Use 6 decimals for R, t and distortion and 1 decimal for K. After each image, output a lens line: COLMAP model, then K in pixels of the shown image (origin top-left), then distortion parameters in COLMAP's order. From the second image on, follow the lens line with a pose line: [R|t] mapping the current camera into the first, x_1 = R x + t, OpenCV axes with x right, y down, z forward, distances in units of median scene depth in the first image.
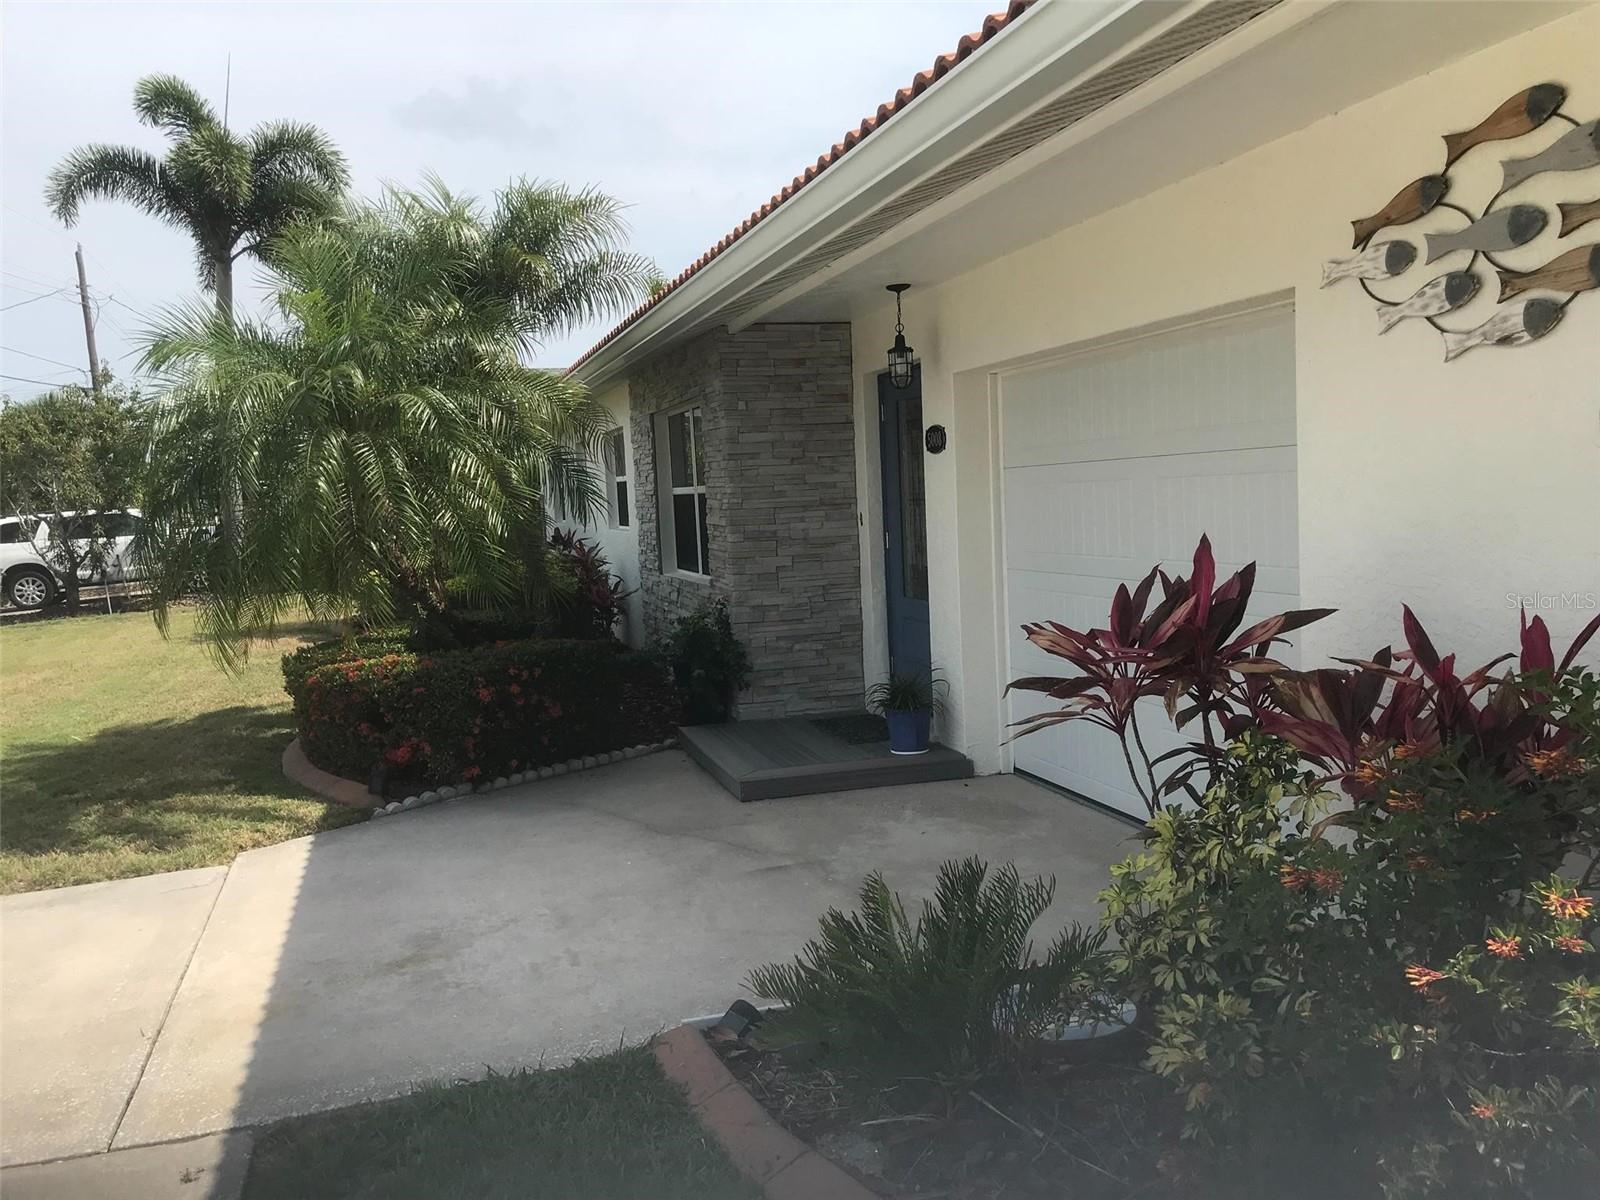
lens RADIAL K [[1318.0, 0, 804.9], [0, 1318.0, 603.1], [0, 0, 1]] dist [0.020443, -0.027414]
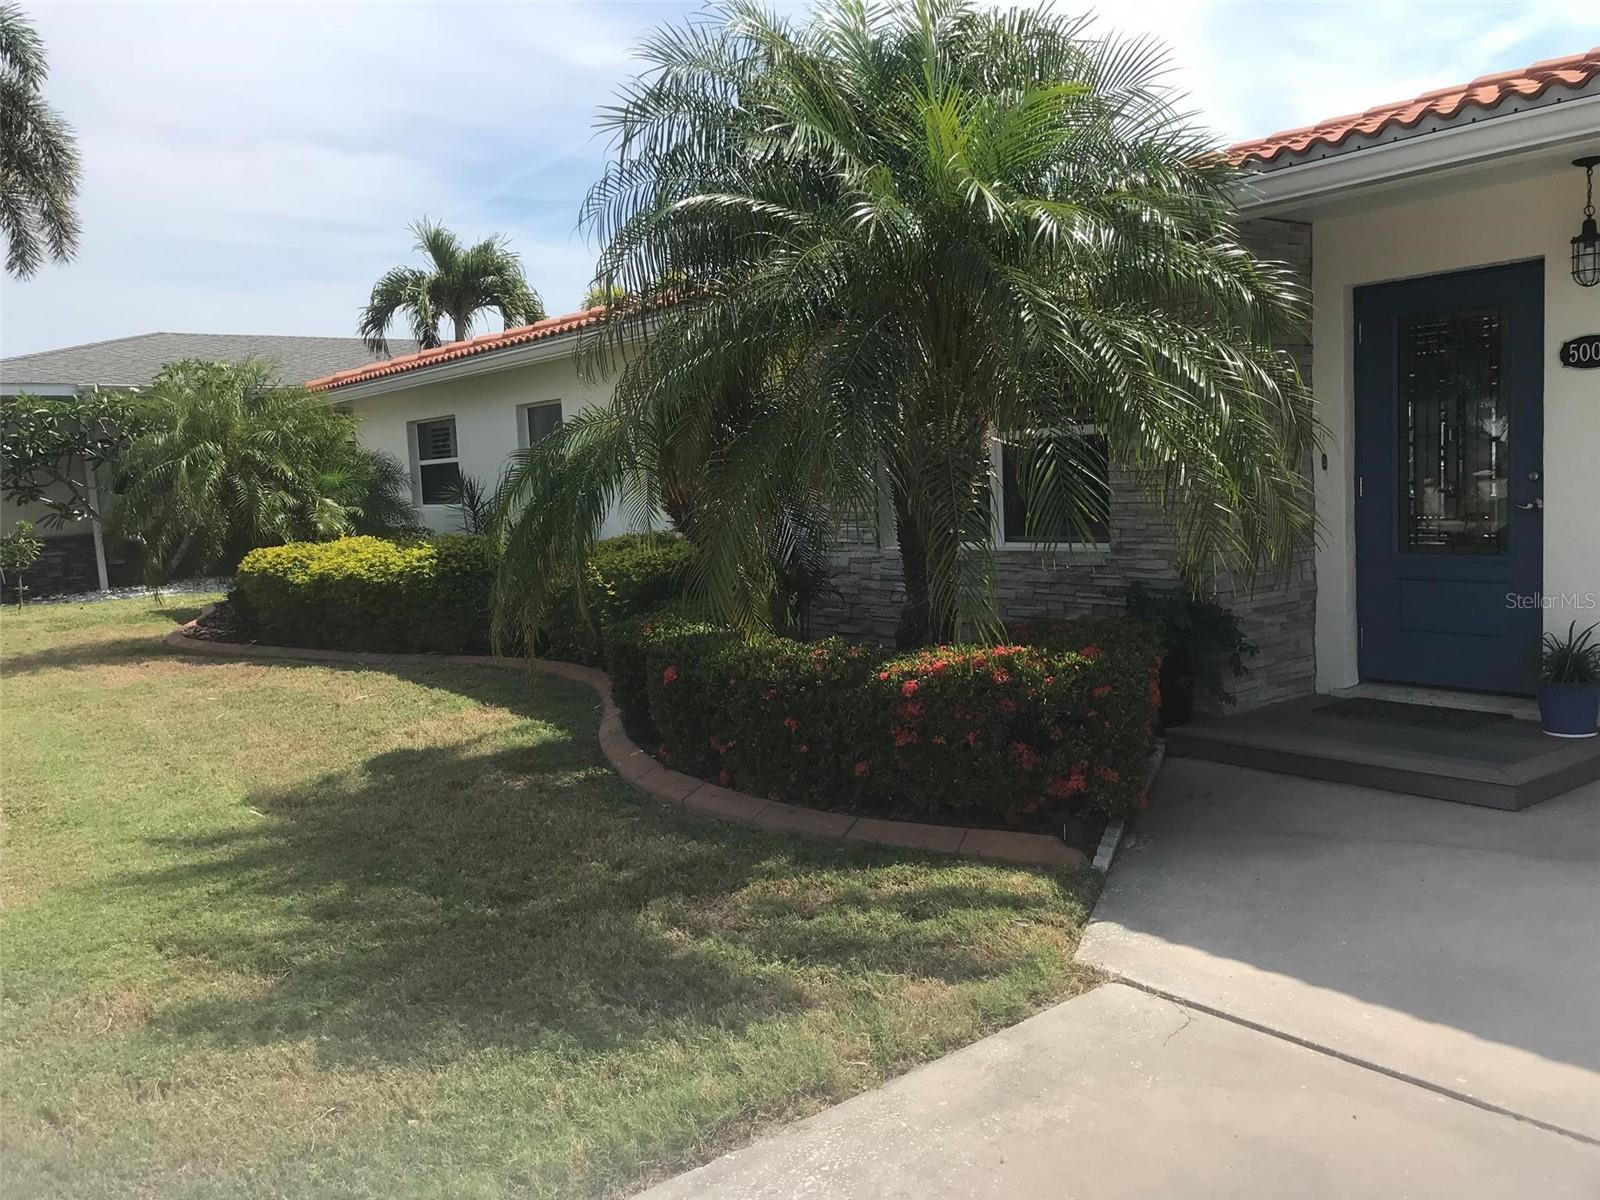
lens RADIAL K [[1318.0, 0, 797.8], [0, 1318.0, 600.0], [0, 0, 1]] dist [0.020443, -0.027414]
pose [[0.932057, -0.031586, 0.360932, -0.709562], [0.035719, 0.999350, -0.004786, 0.017706], [-0.360547, 0.017353, 0.932580, 0.435410]]
